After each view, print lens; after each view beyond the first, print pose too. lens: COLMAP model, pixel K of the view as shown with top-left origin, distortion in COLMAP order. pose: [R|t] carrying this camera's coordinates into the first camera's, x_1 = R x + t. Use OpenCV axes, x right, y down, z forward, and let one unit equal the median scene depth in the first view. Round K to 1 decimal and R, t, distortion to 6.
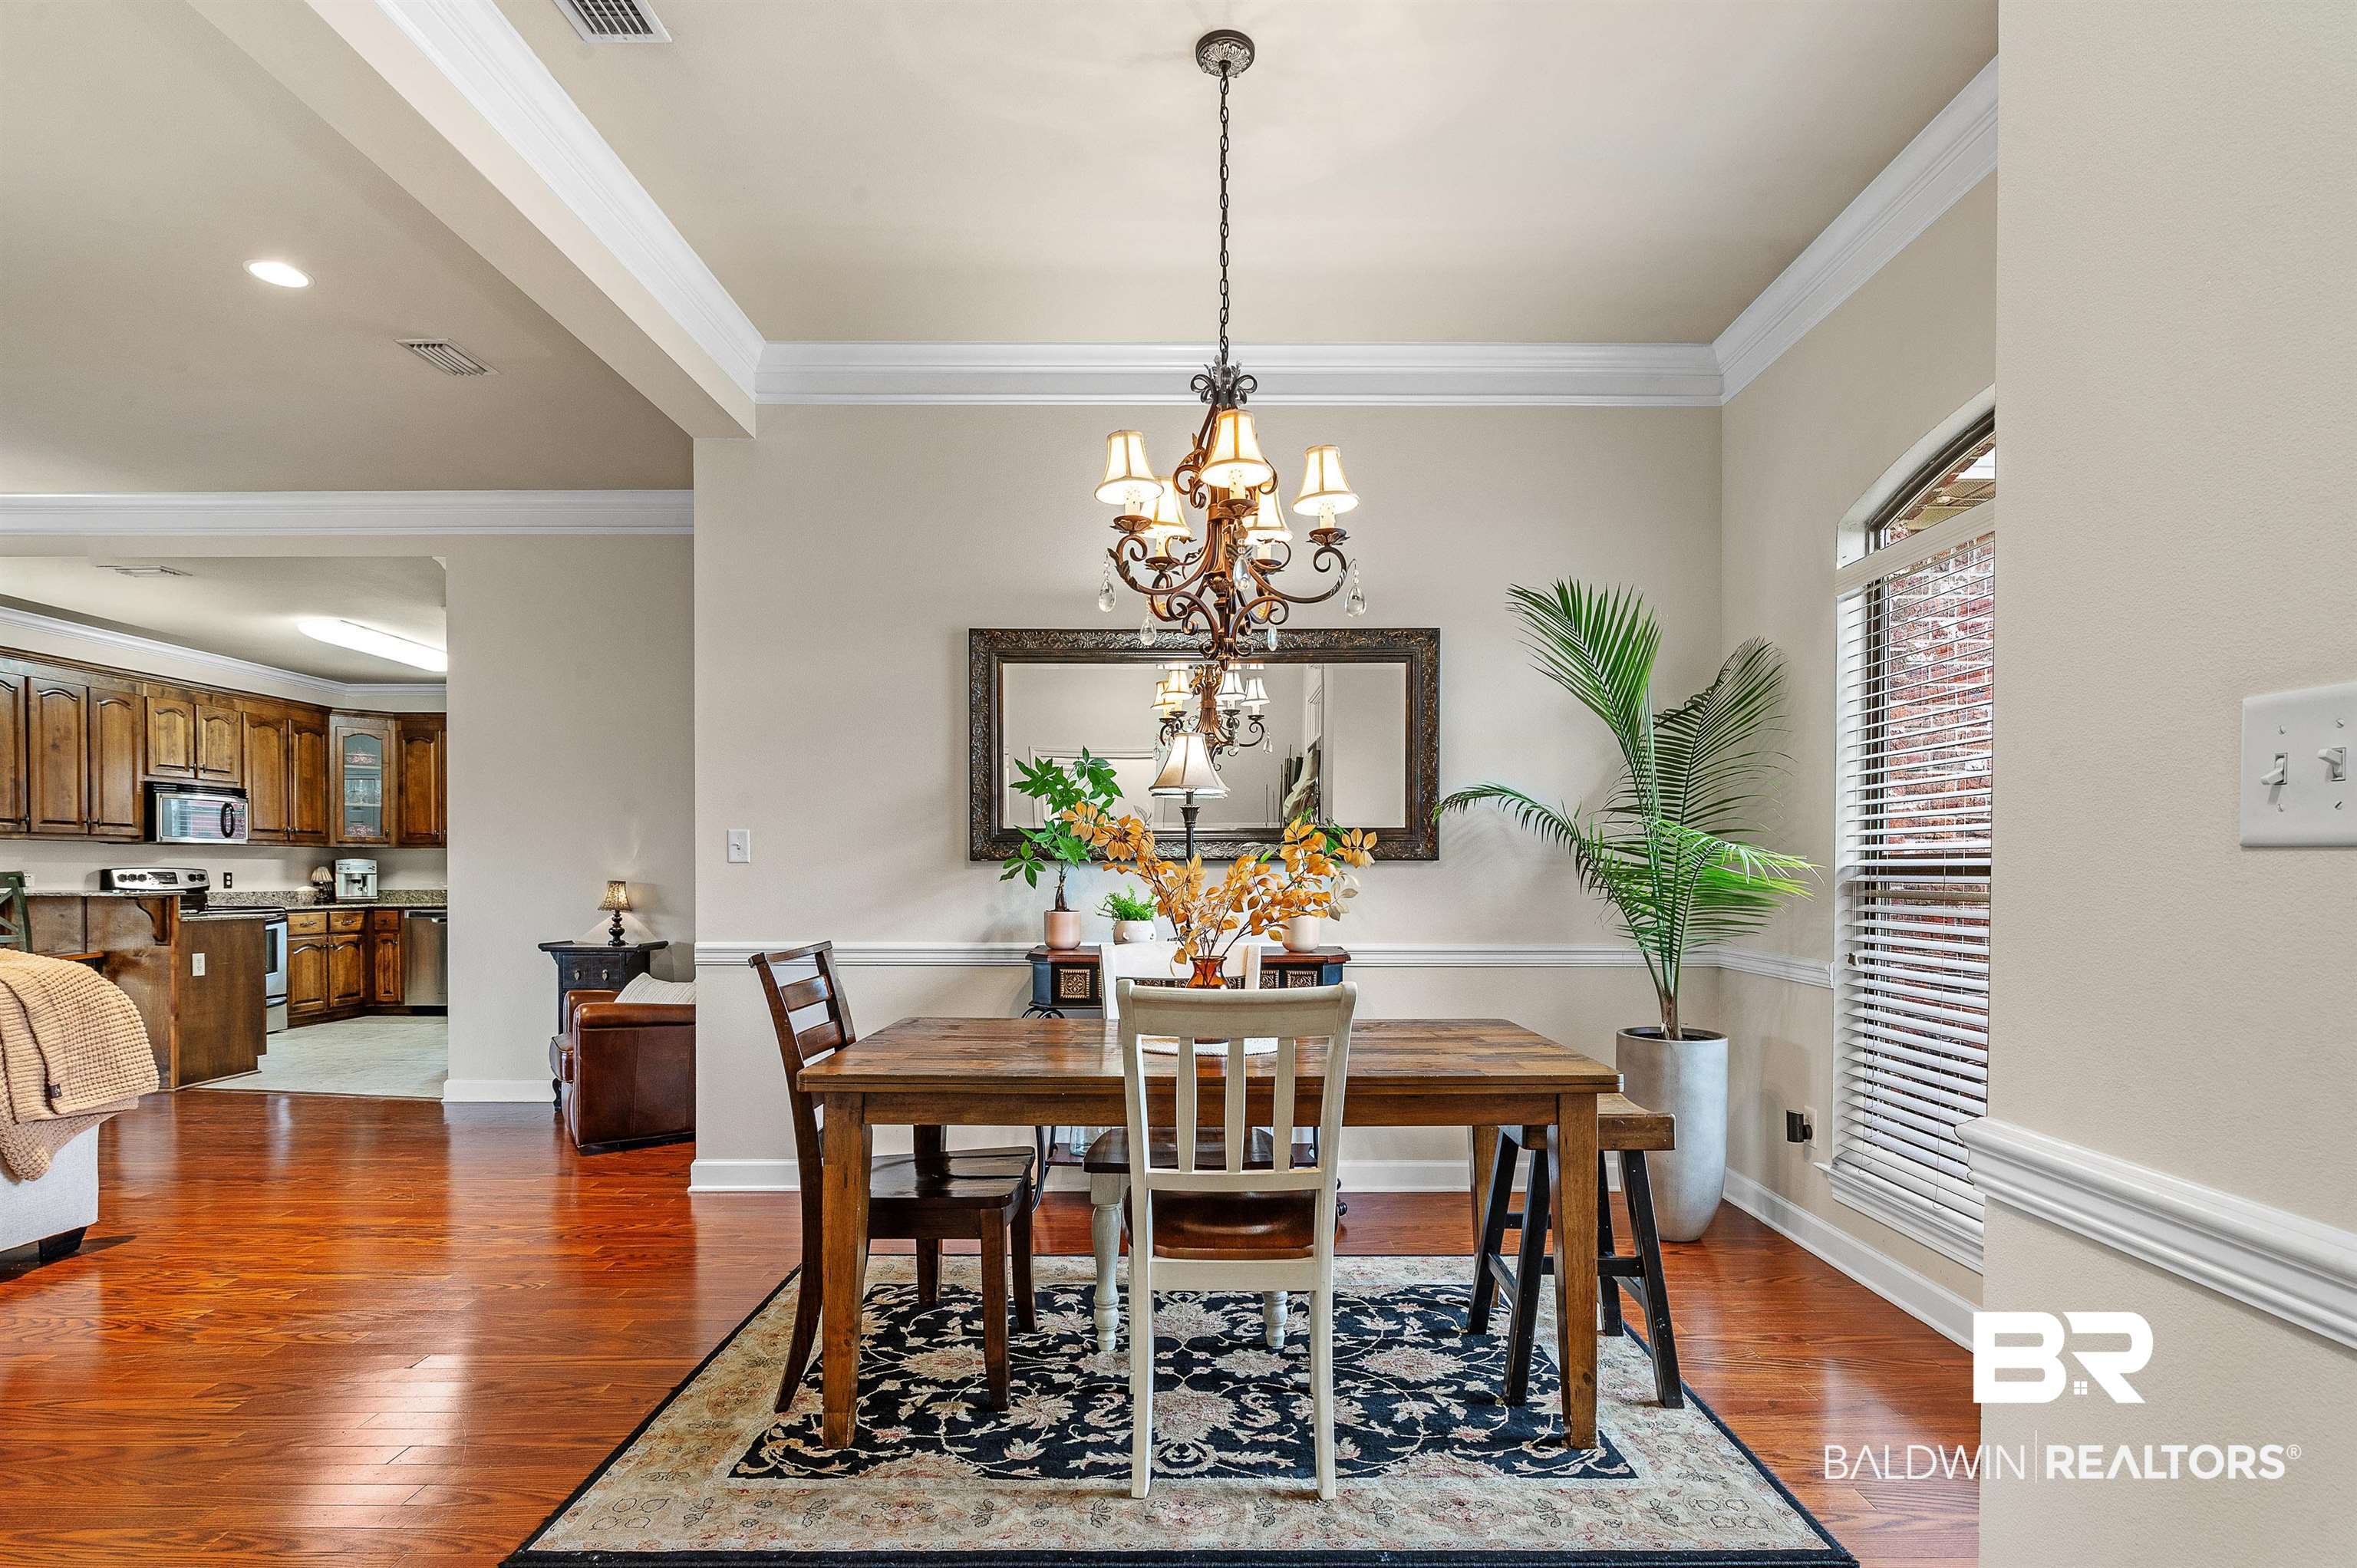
lens RADIAL K [[1174.2, 0, 1197.8], [0, 1174.2, 888.5], [0, 0, 1]] dist [-0.004714, -0.002195]
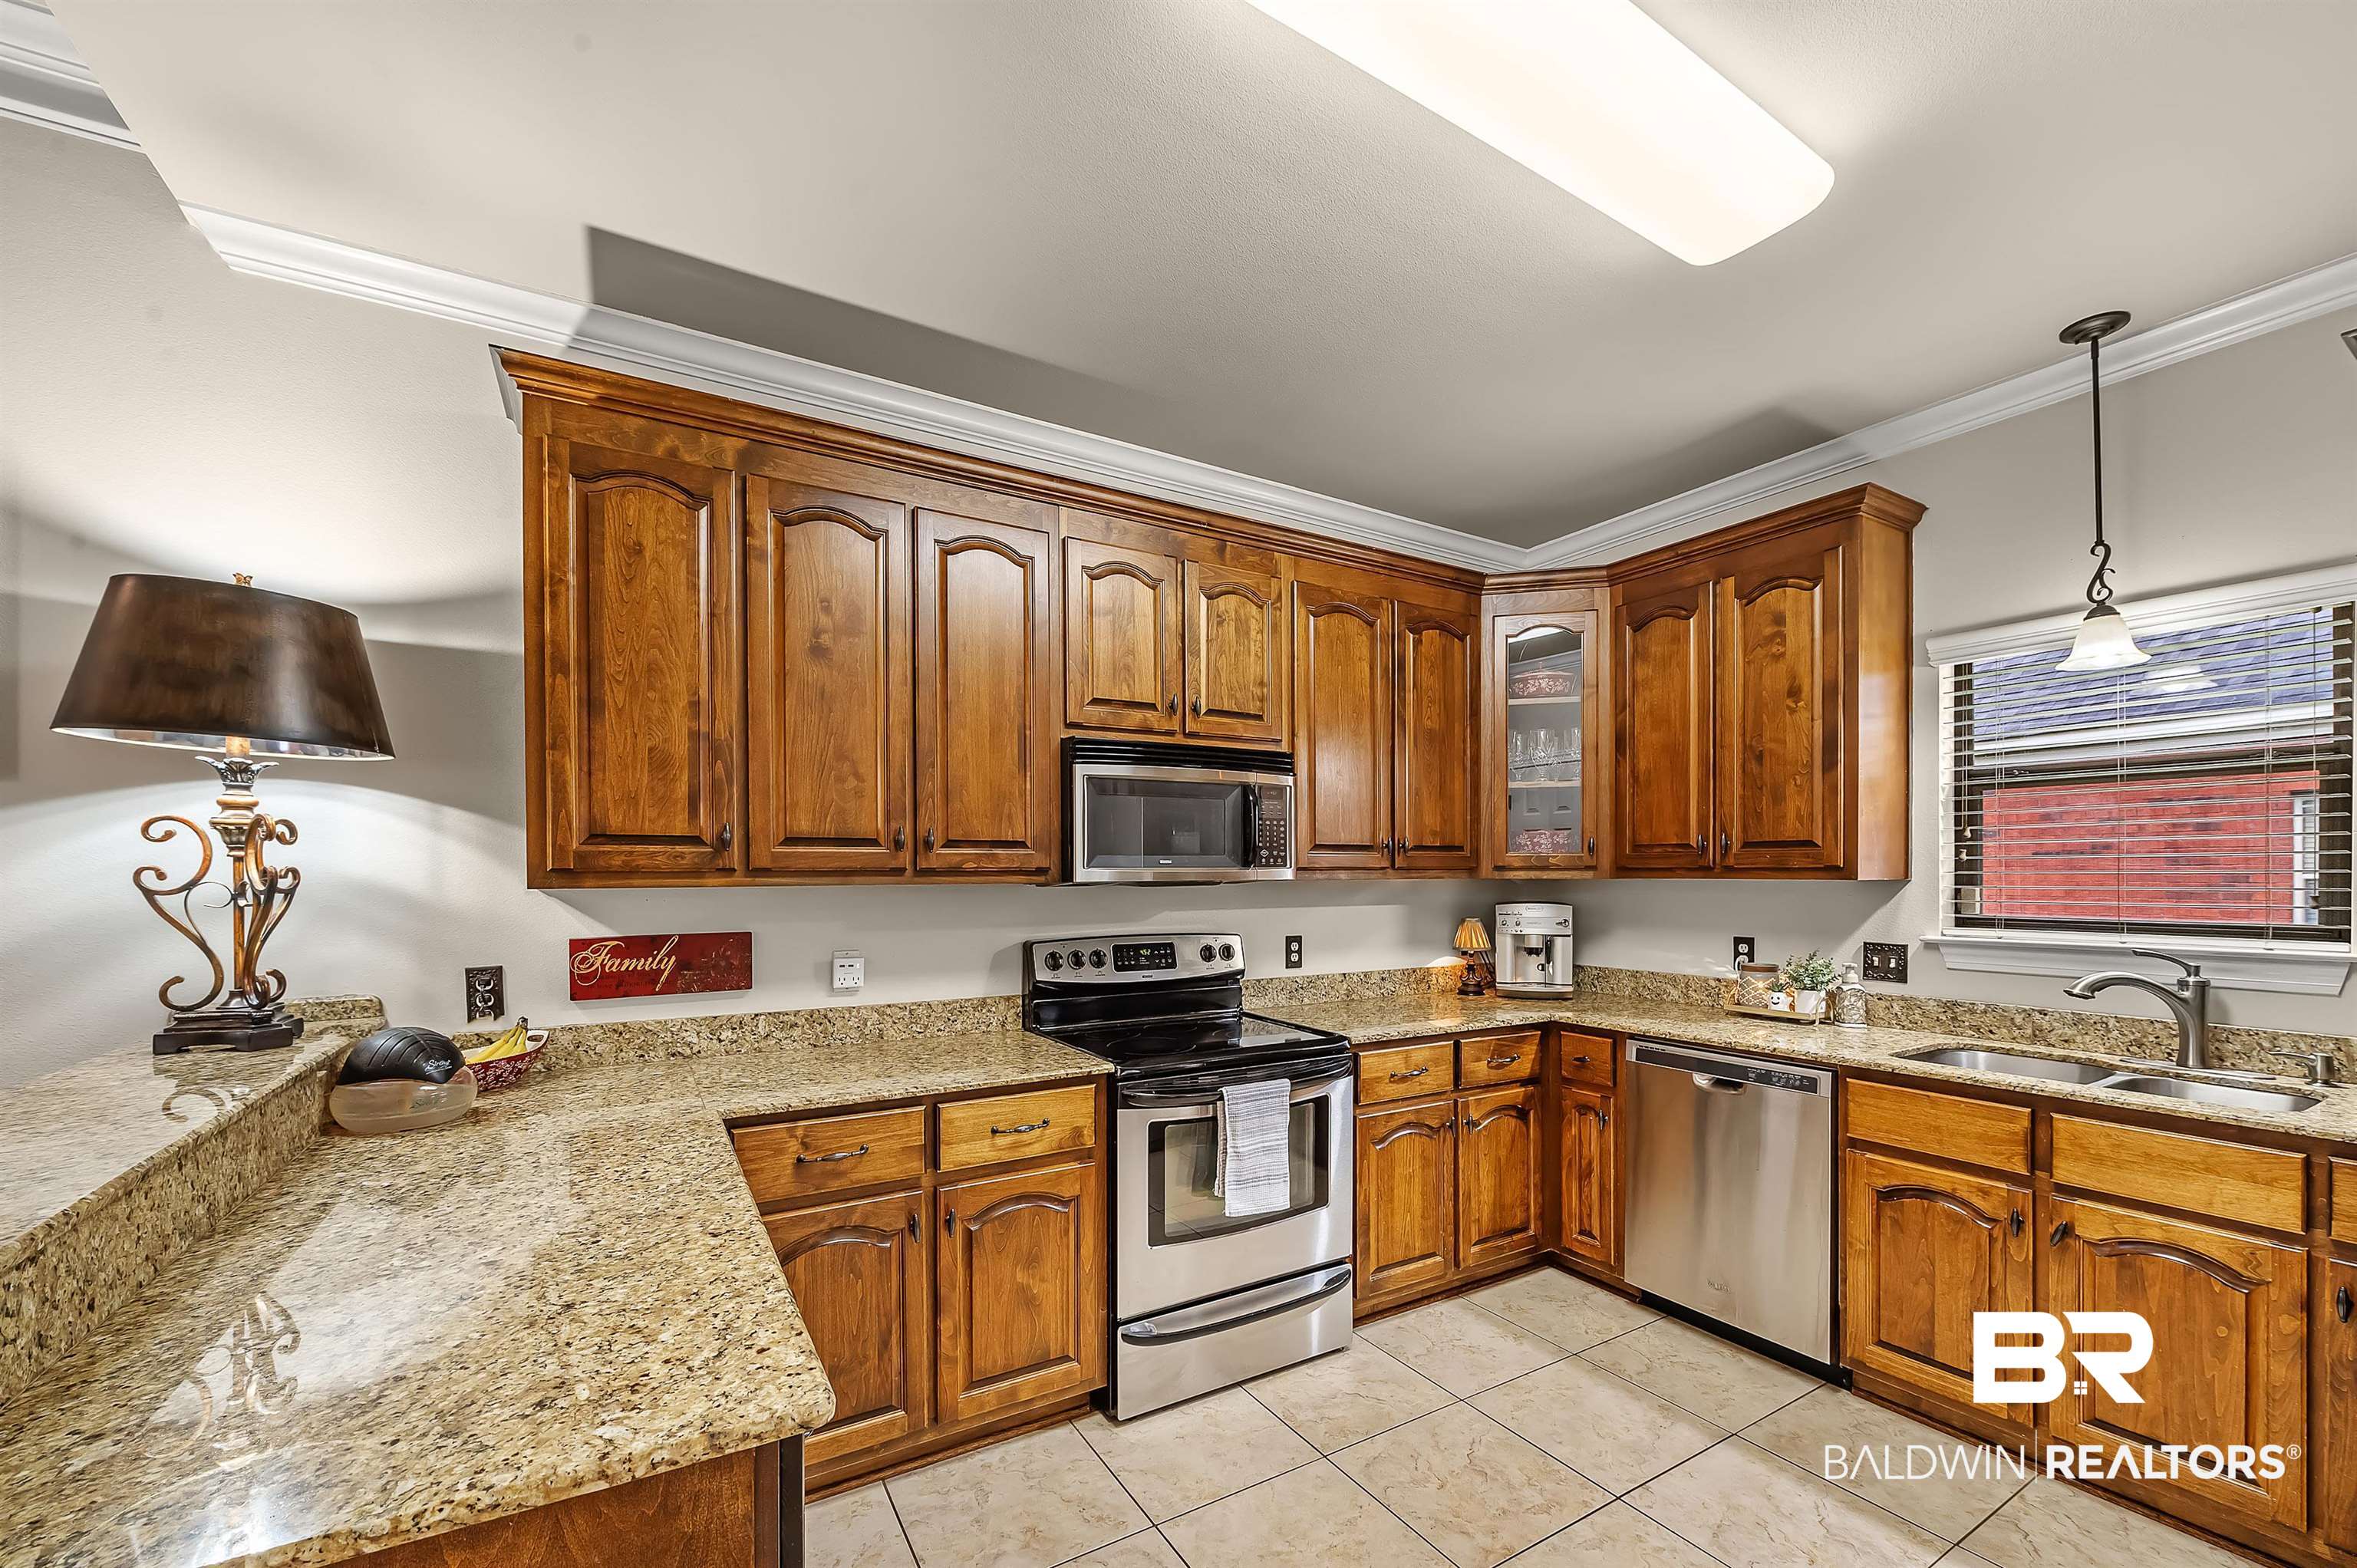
lens RADIAL K [[929.0, 0, 1202.2], [0, 929.0, 877.0], [0, 0, 1]] dist [-0.006407, -0.000887]
pose [[0.514008, 0.000579, -0.857785, -0.640821], [-0.009758, 0.999939, -0.005172, -0.044310], [0.857730, 0.011028, 0.513982, 0.950795]]
